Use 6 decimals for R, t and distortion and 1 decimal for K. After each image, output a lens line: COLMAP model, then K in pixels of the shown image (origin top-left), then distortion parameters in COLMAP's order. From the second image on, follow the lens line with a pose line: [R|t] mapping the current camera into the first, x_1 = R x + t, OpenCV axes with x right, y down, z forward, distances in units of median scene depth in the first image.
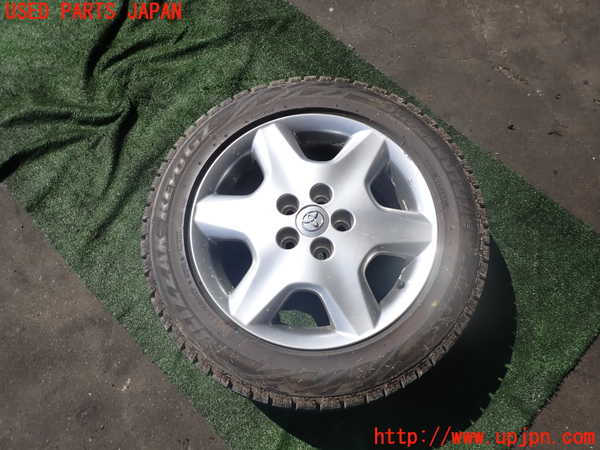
lens RADIAL K [[445.6, 0, 300.0], [0, 445.6, 225.0], [0, 0, 1]] dist [-0.006228, -0.059940]
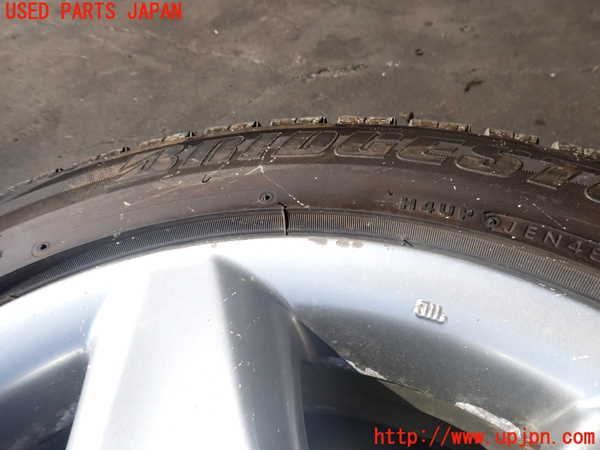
lens RADIAL K [[445.6, 0, 300.0], [0, 445.6, 225.0], [0, 0, 1]] dist [-0.006228, -0.059940]
pose [[0.719427, -0.570859, 0.395656, 0.068944], [0.685491, 0.675355, -0.272026, -0.053736], [-0.111919, 0.466922, 0.877188, 0.385564]]
